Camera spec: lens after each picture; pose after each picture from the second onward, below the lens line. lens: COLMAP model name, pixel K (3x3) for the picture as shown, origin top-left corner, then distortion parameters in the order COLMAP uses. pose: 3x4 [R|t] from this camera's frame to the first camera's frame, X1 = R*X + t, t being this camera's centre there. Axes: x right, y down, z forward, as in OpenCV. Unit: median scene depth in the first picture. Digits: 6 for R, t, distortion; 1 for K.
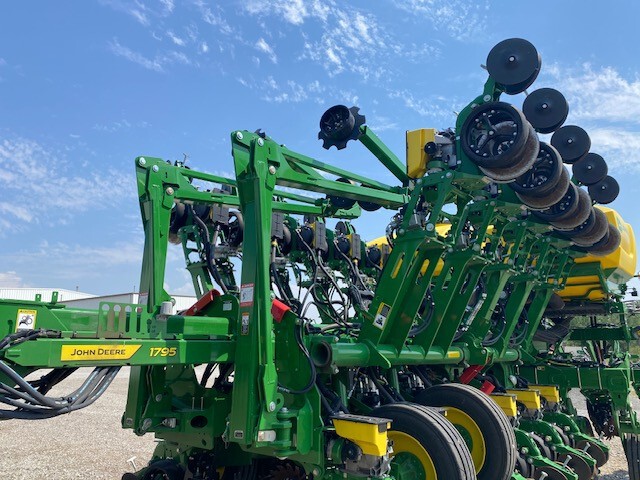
lens RADIAL K [[496.9, 0, 317.1], [0, 496.9, 235.8], [0, 0, 1]] dist [0.051130, -0.051788]
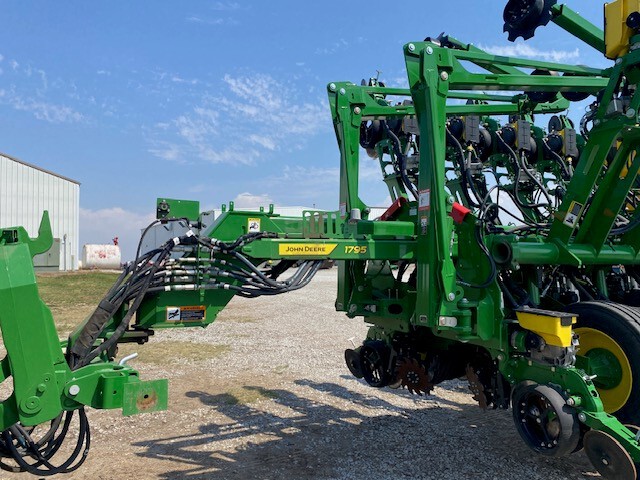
lens RADIAL K [[496.9, 0, 317.9], [0, 496.9, 241.2], [0, 0, 1]] dist [0.051130, -0.051788]
pose [[0.902913, -0.016531, -0.429506, 0.082110], [0.096216, 0.981676, 0.164483, 0.004264], [0.418917, -0.189839, 0.887958, -0.063890]]
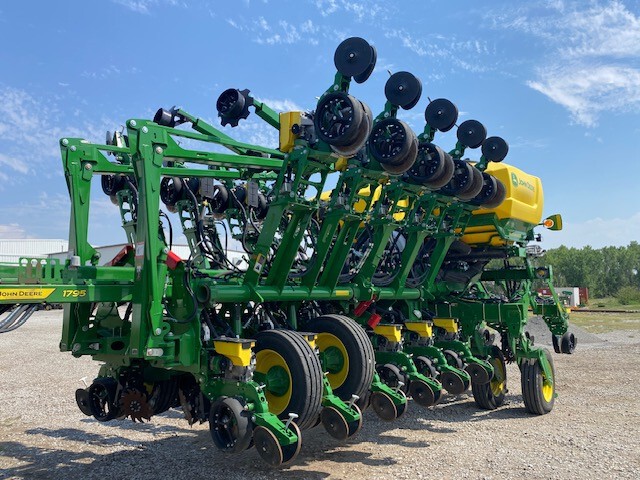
lens RADIAL K [[496.9, 0, 315.2], [0, 496.9, 243.9], [0, 0, 1]] dist [0.051130, -0.051788]
pose [[0.999850, -0.016005, -0.006625, 0.232308], [0.016695, 0.992368, 0.122176, -0.035670], [0.004619, -0.122268, 0.992486, -0.210959]]
